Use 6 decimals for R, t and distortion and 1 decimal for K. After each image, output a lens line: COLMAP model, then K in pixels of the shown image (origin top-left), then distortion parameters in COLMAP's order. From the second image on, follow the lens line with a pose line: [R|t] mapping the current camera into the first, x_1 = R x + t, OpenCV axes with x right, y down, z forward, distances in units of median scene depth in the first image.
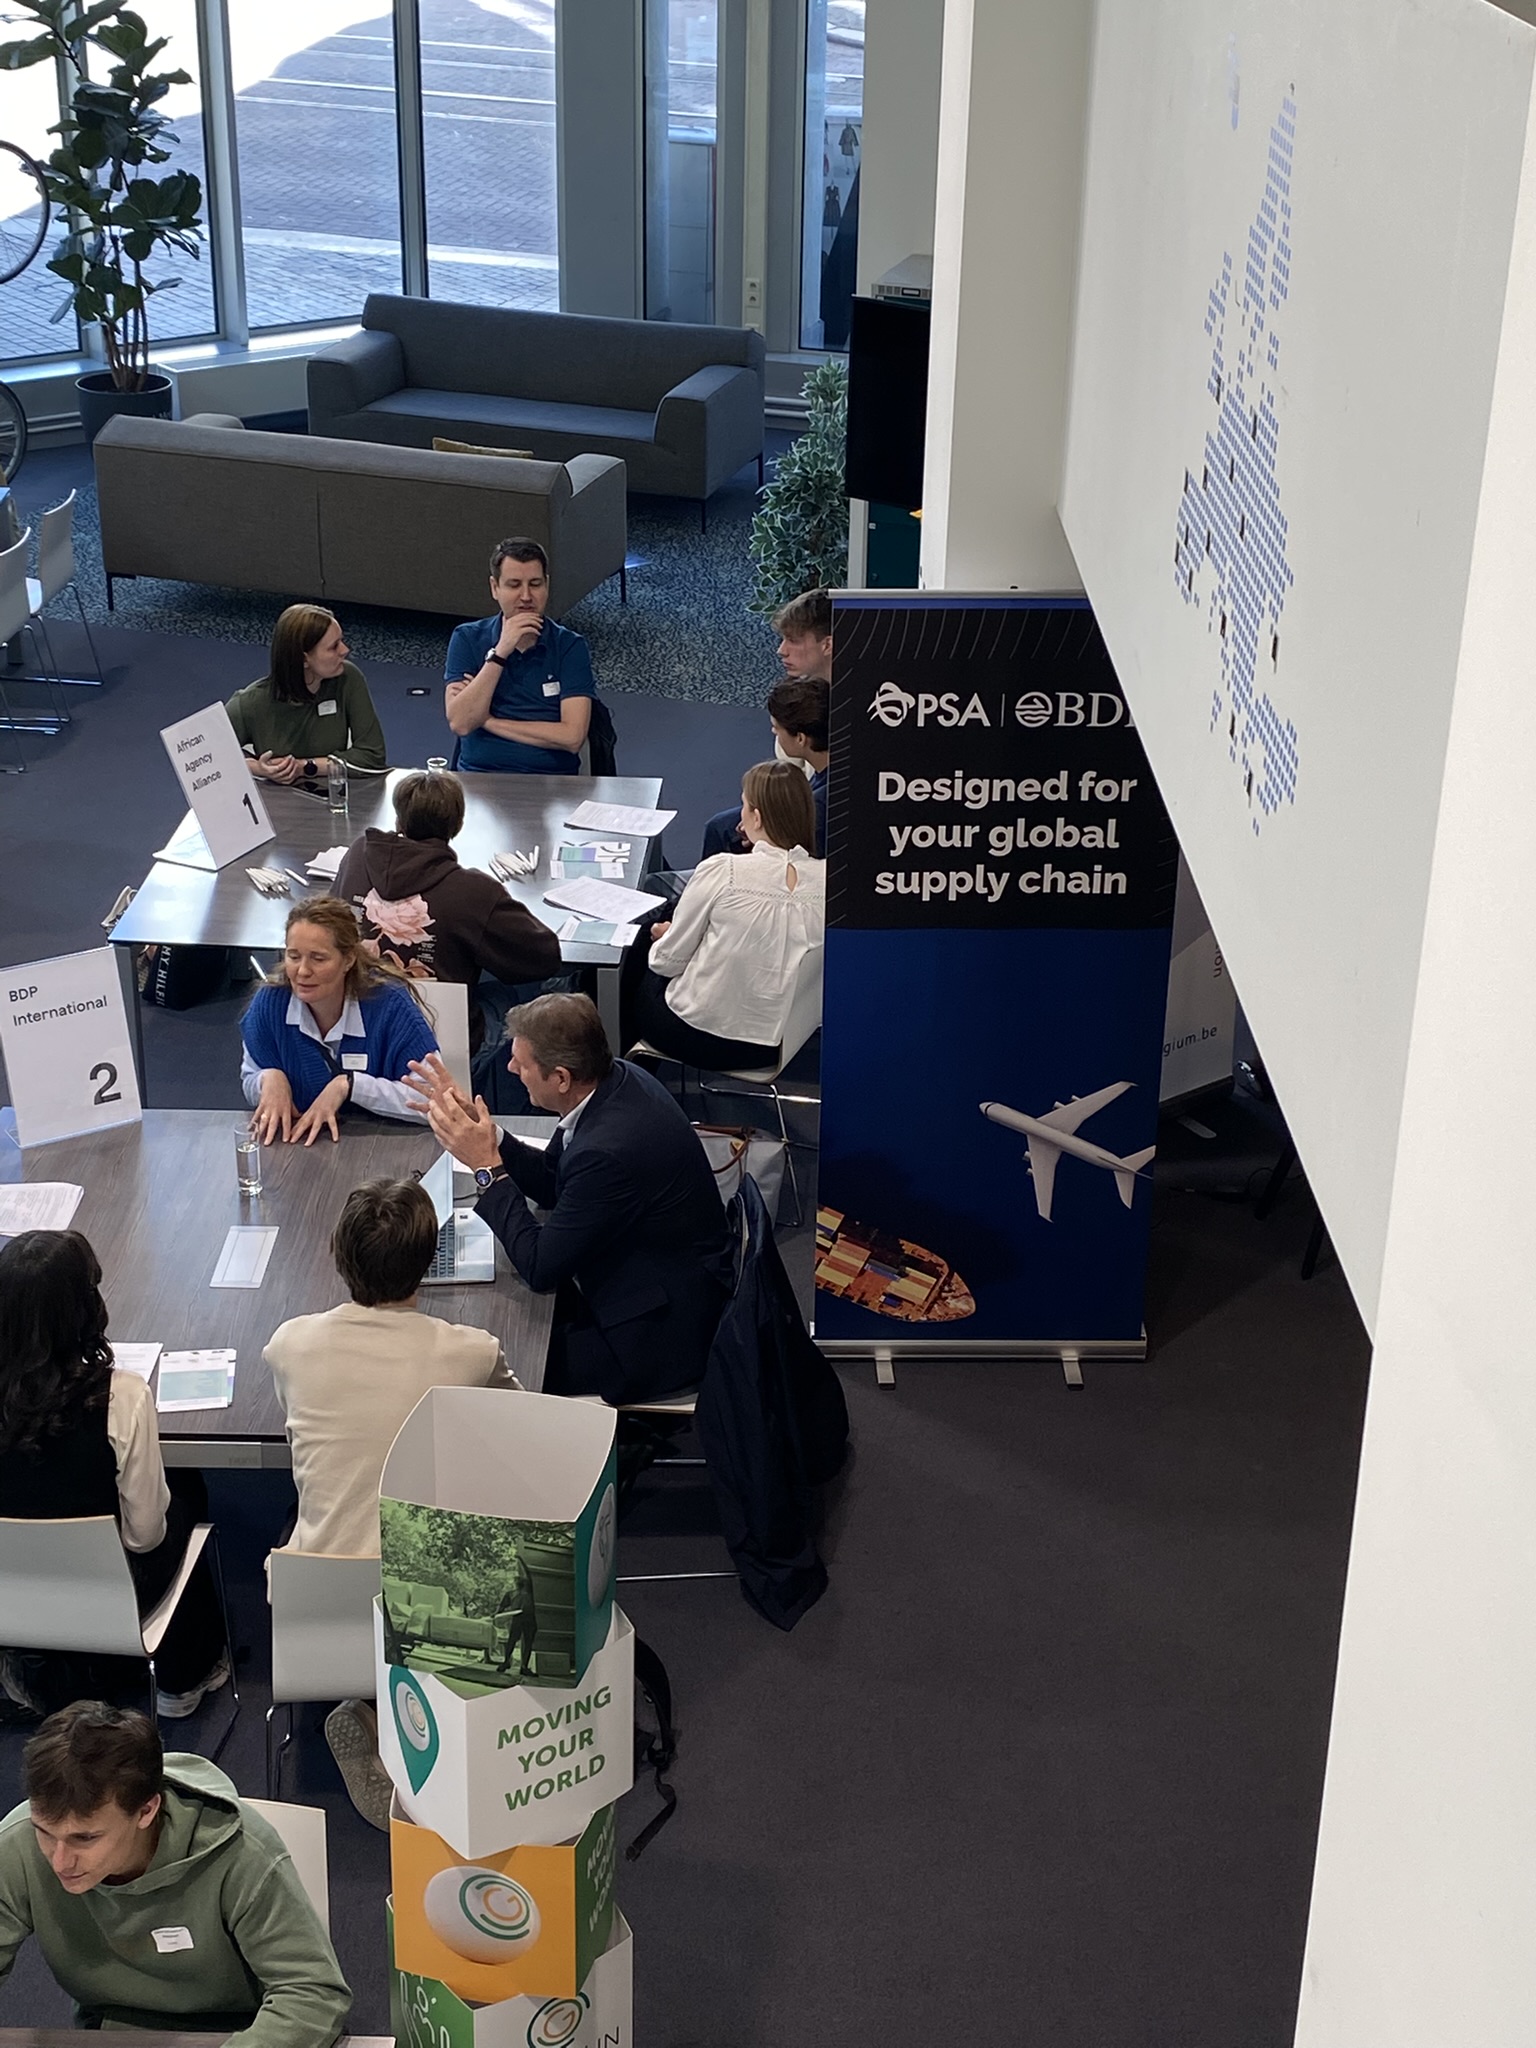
lens RADIAL K [[2965.4, 0, 817.7], [0, 2965.4, 1113.3], [0, 0, 1]] dist [0.497693, -2.746339]
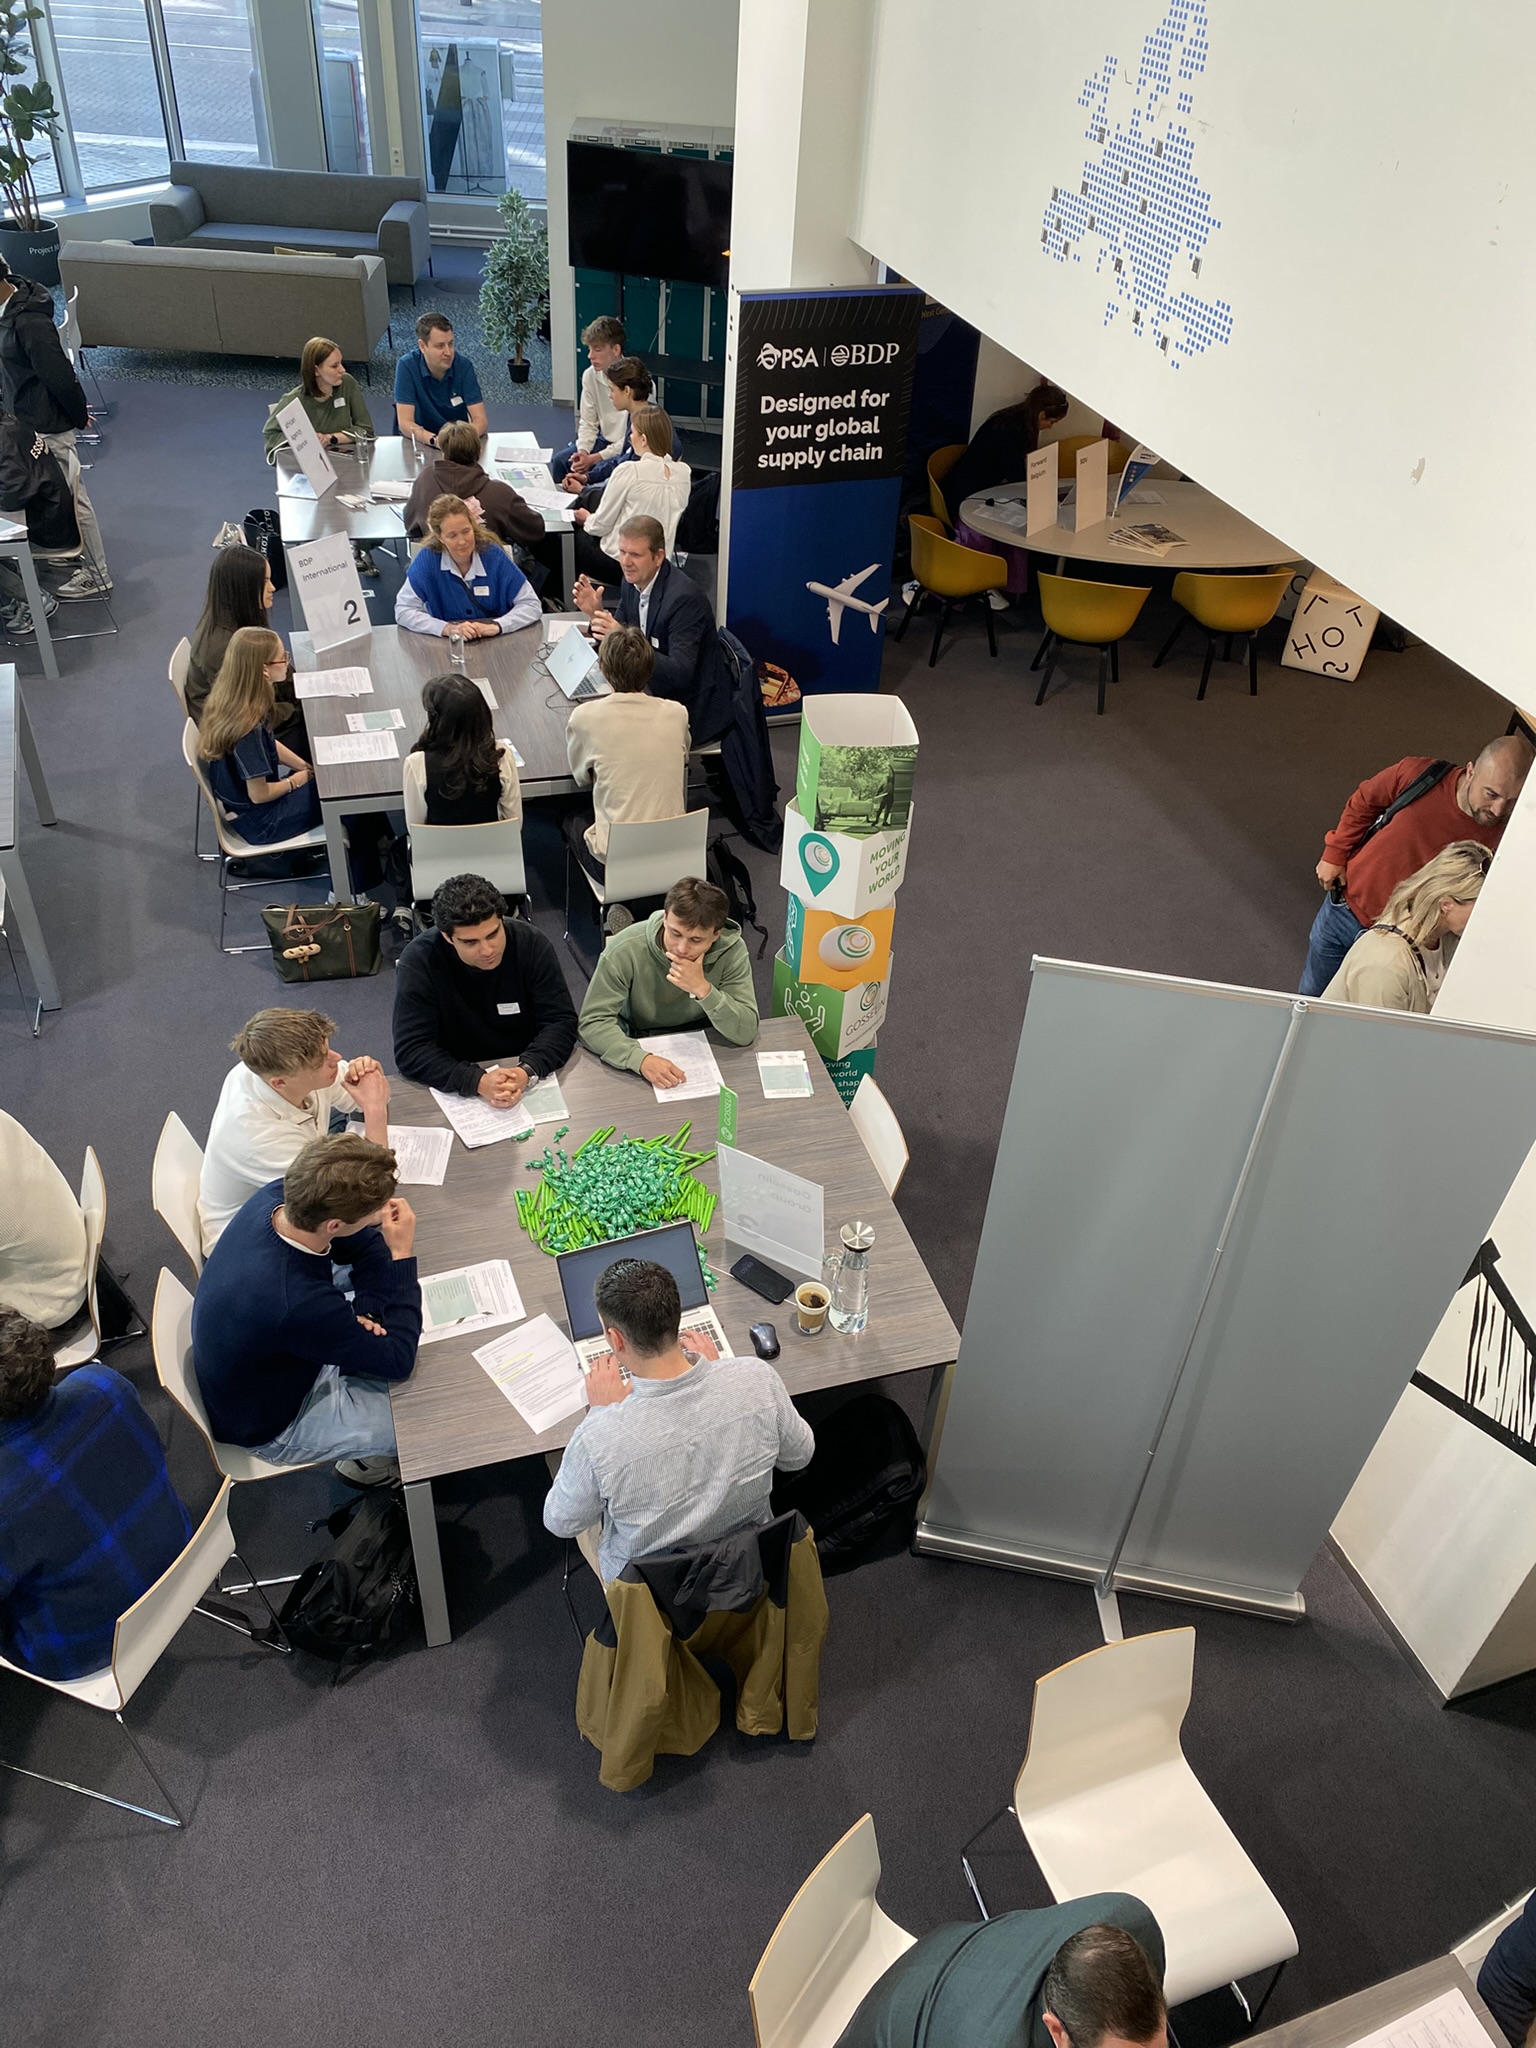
lens RADIAL K [[1566.4, 0, 776.3], [0, 1566.4, 1028.1], [0, 0, 1]] dist [0.106011, -0.122454]
pose [[0.953661, -0.162929, 0.252954, -0.283614], [0.103467, 0.967011, 0.232776, 0.037291], [-0.282535, -0.195817, 0.939058, -0.015032]]
